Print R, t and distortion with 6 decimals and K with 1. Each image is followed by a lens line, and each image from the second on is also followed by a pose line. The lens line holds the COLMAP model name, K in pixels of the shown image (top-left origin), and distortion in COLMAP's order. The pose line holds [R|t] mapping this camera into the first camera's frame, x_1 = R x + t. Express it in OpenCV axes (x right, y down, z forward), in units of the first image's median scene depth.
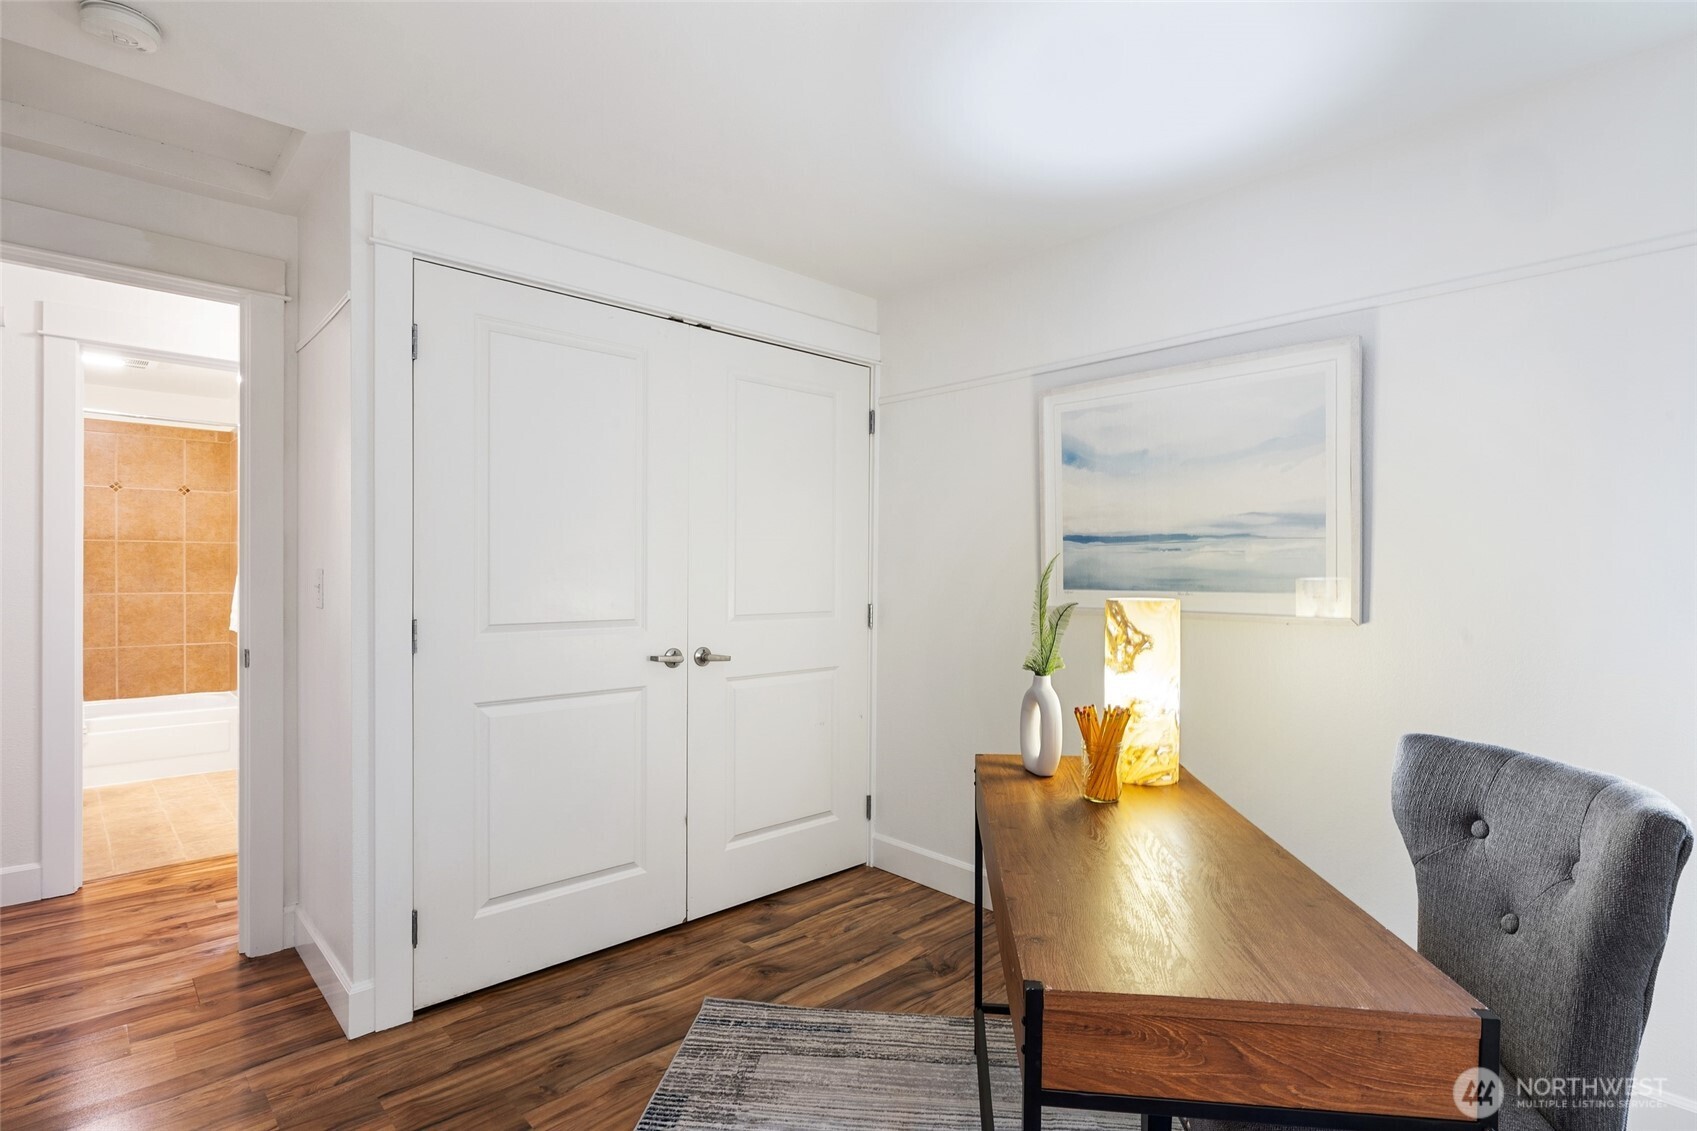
lens RADIAL K [[792.8, 0, 848.5], [0, 792.8, 565.5], [0, 0, 1]] dist [-0.000280, 0.000339]
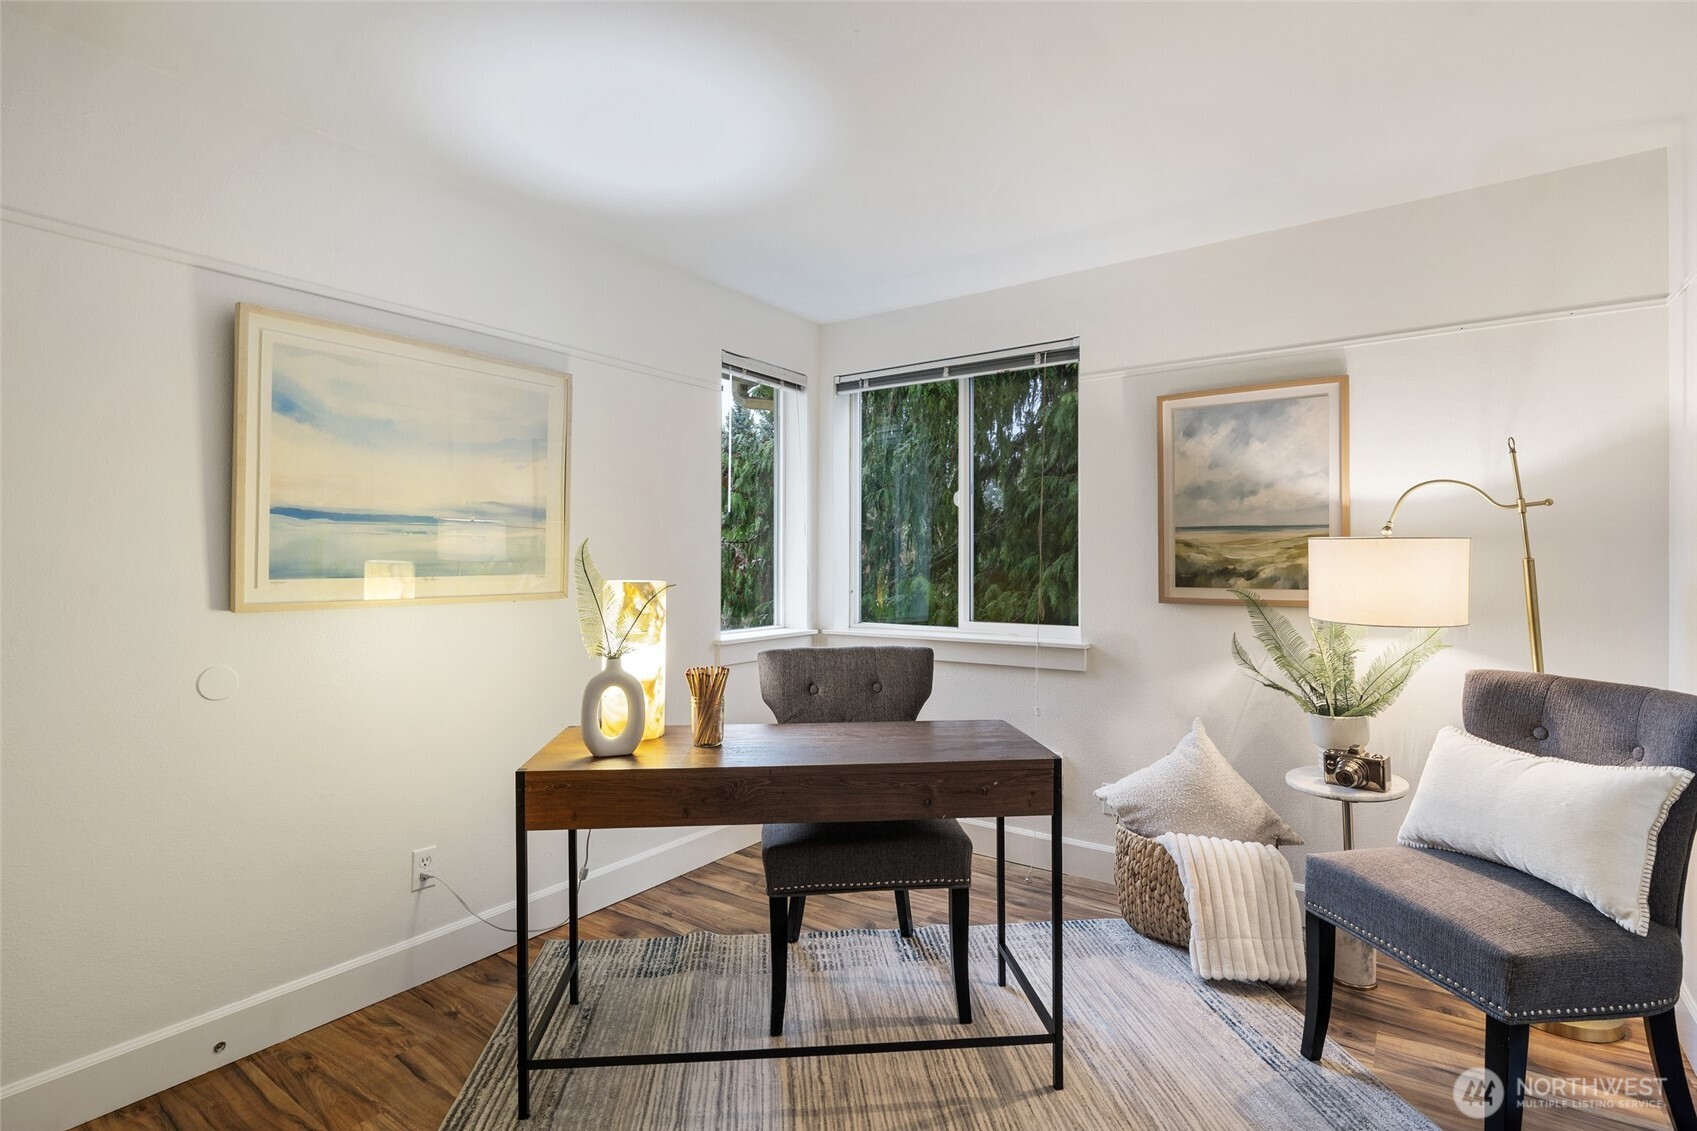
lens RADIAL K [[792.8, 0, 848.5], [0, 792.8, 565.5], [0, 0, 1]] dist [-0.000280, 0.000339]
pose [[-0.169070, -0.017132, 0.985455, -0.573790], [-0.014588, 0.999783, 0.014878, -0.002052], [-0.985496, -0.011861, -0.169283, 0.608541]]
